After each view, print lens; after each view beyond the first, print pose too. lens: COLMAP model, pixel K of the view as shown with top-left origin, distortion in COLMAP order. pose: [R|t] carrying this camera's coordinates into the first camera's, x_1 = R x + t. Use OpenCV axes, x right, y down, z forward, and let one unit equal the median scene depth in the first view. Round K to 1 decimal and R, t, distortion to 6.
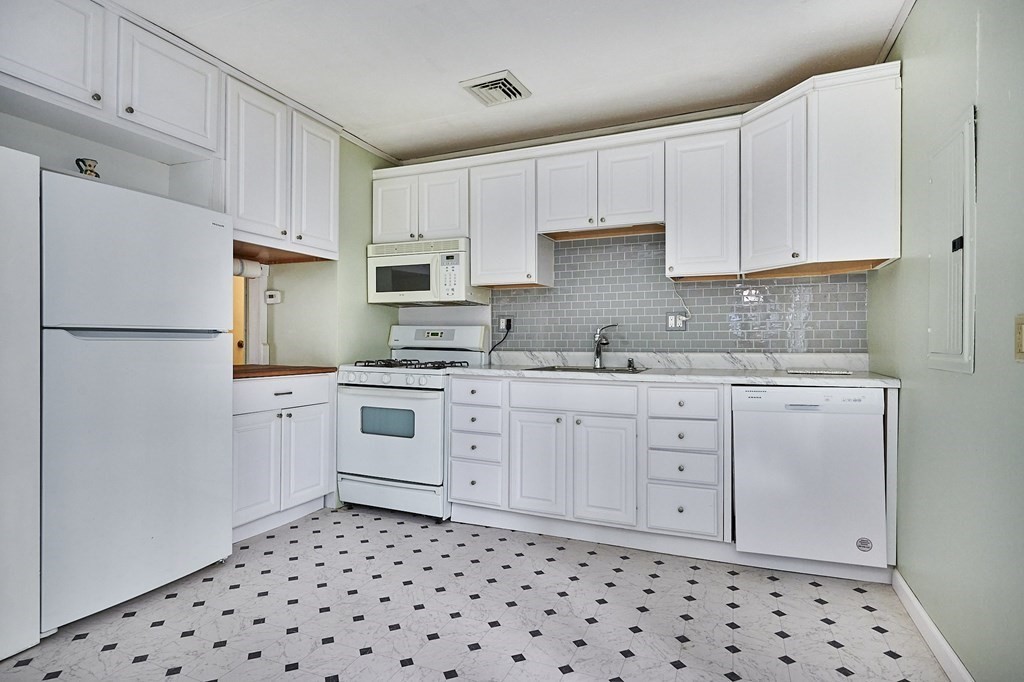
lens RADIAL K [[539.2, 0, 510.0], [0, 539.2, 339.2], [0, 0, 1]] dist [0.002730, 0.000566]
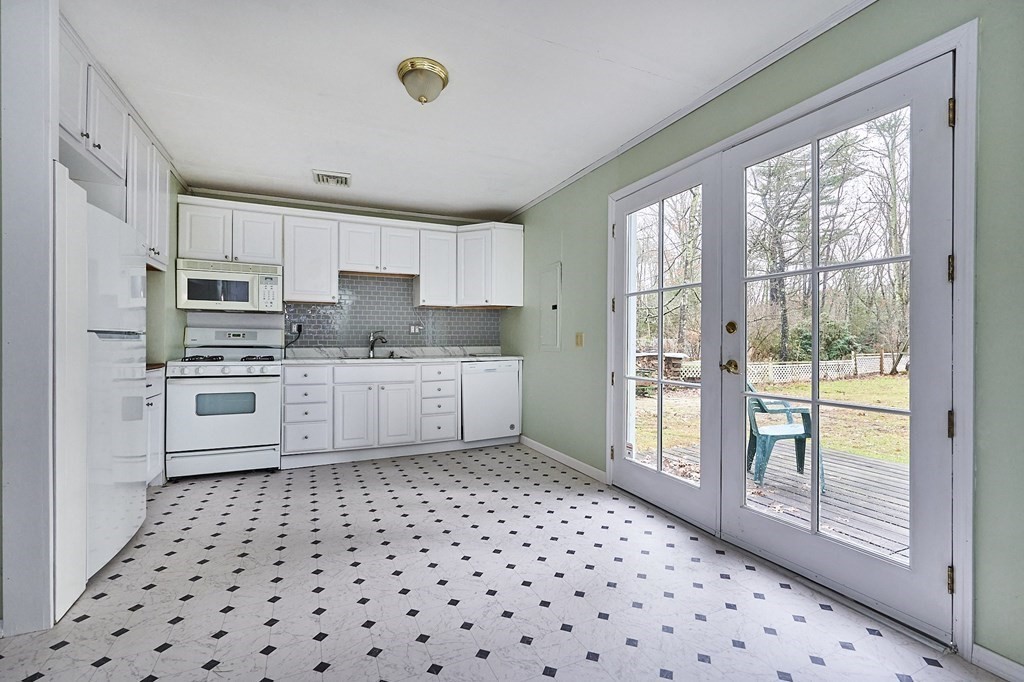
lens RADIAL K [[470.6, 0, 512.4], [0, 470.6, 342.2], [0, 0, 1]] dist [-0.000612, 0.000071]
pose [[0.665223, -0.004439, 0.746631, -0.627315], [-0.003746, 0.999950, 0.009282, -0.006297], [-0.746635, -0.008972, 0.665173, -0.261923]]
